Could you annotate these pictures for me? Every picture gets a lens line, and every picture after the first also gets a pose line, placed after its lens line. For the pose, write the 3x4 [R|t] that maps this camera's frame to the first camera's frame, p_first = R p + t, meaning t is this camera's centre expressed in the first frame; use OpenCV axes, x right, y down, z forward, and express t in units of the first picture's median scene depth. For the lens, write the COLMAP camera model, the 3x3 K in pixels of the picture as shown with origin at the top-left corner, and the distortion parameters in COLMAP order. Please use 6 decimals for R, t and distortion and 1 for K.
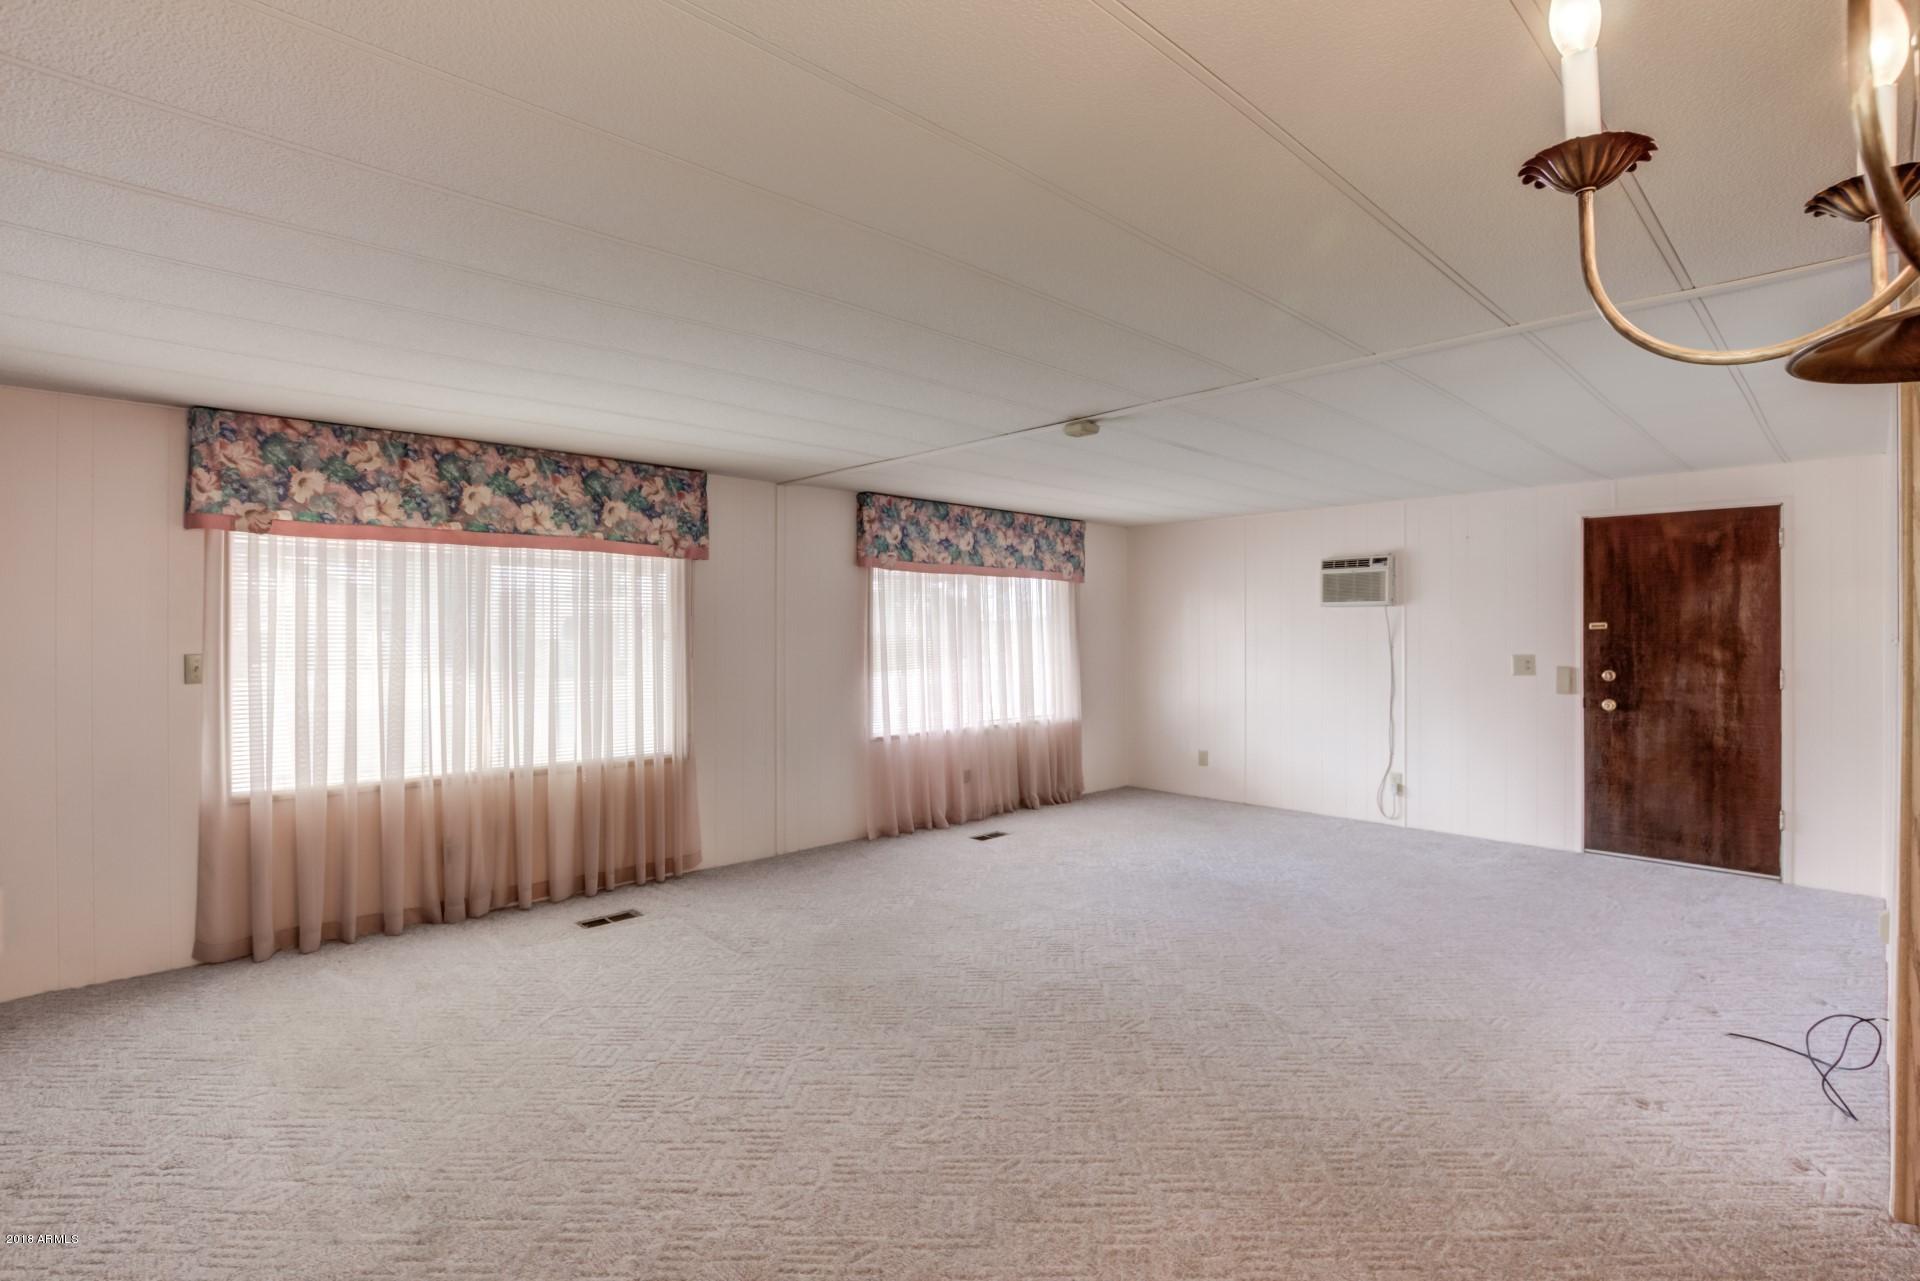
lens RADIAL K [[891.7, 0, 955.7], [0, 891.7, 633.4], [0, 0, 1]] dist [-0.014262, -0.000429]
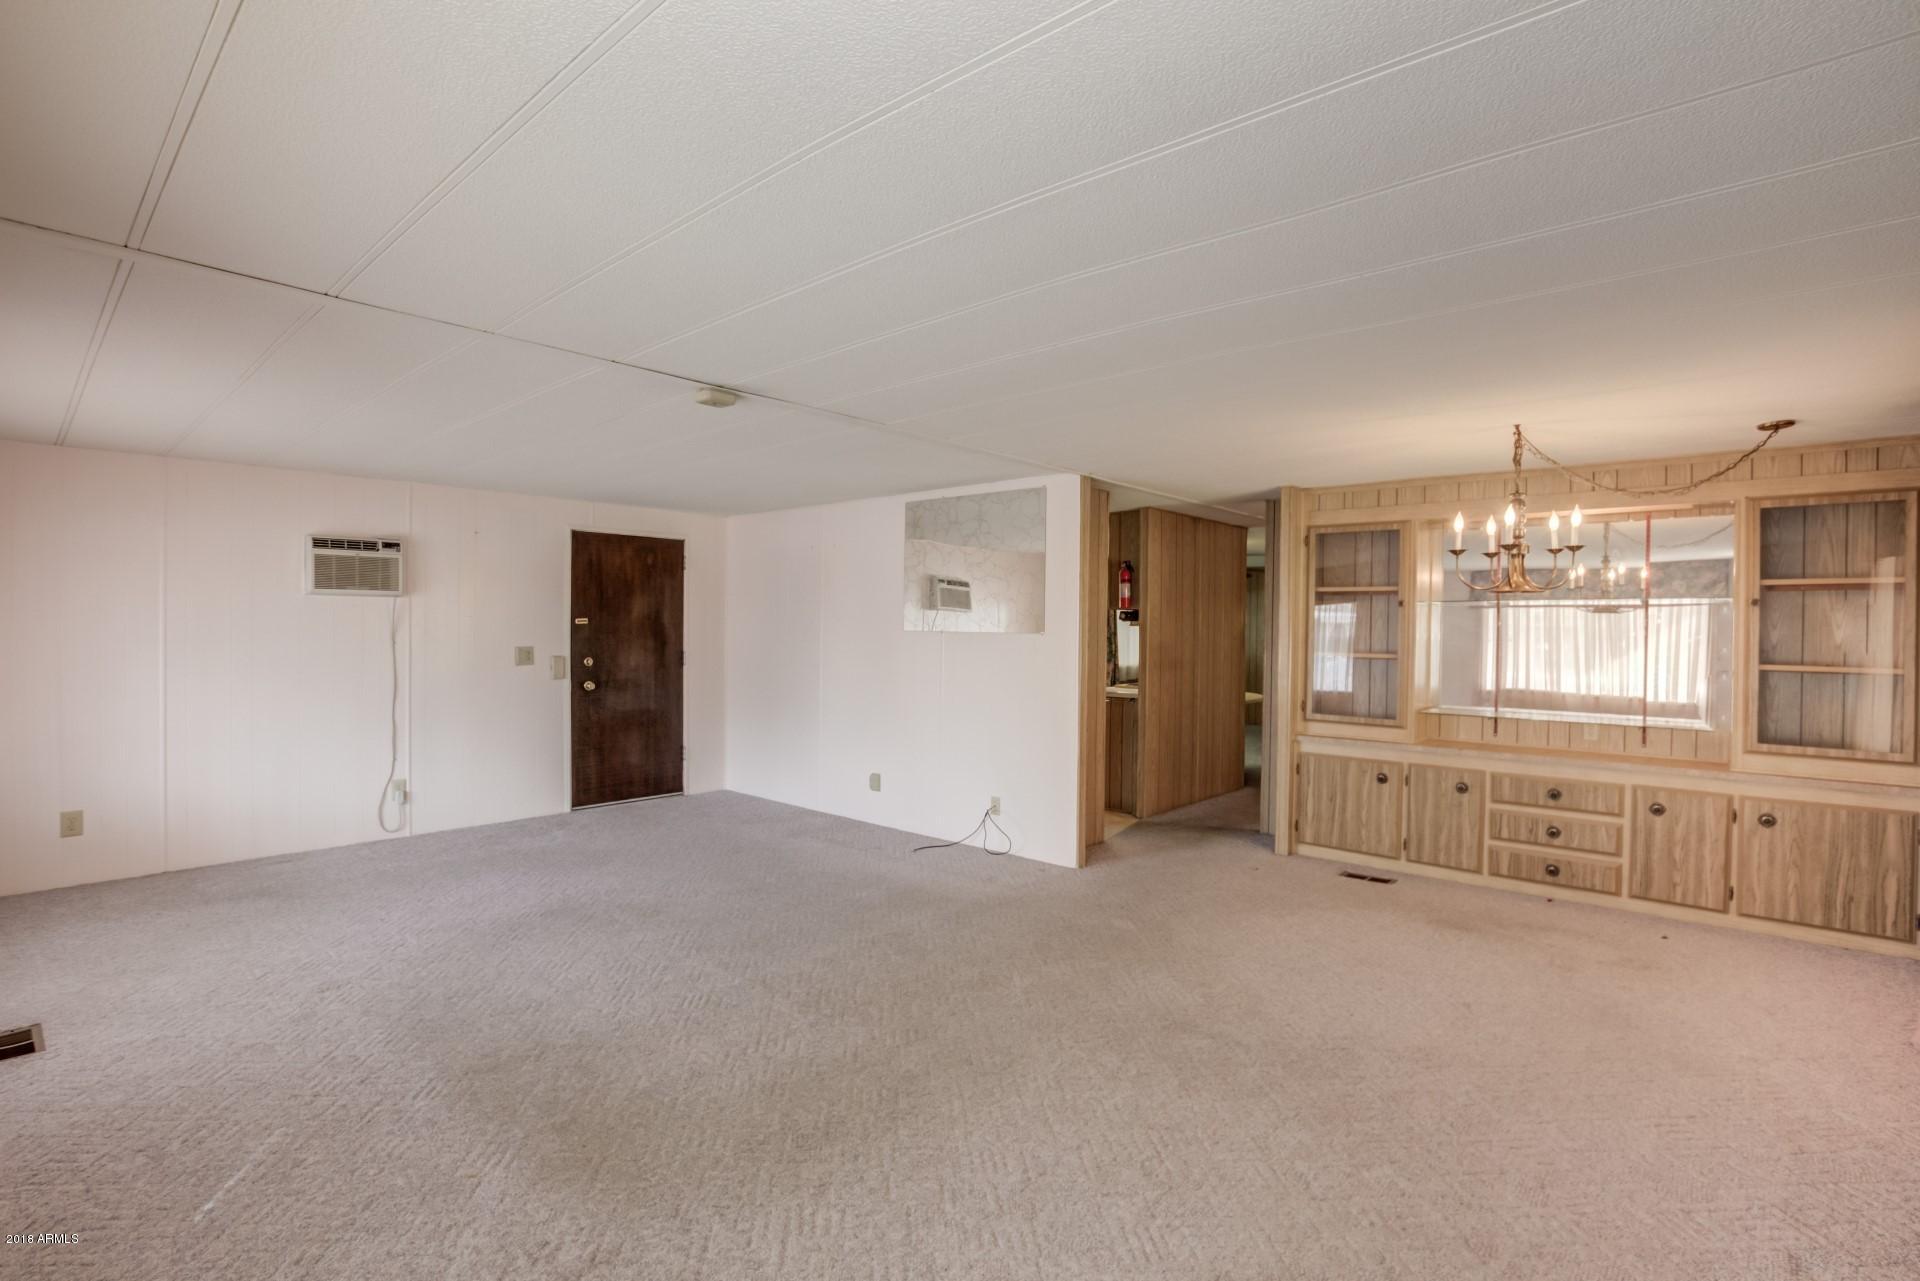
lens RADIAL K [[891.7, 0, 955.6], [0, 891.7, 637.1], [0, 0, 1]] dist [-0.014262, -0.000429]
pose [[-0.062607, -0.013531, 0.997947, -0.515793], [-0.005761, 0.999896, 0.013196, -0.005644], [-0.998022, -0.004923, -0.062678, 0.561237]]
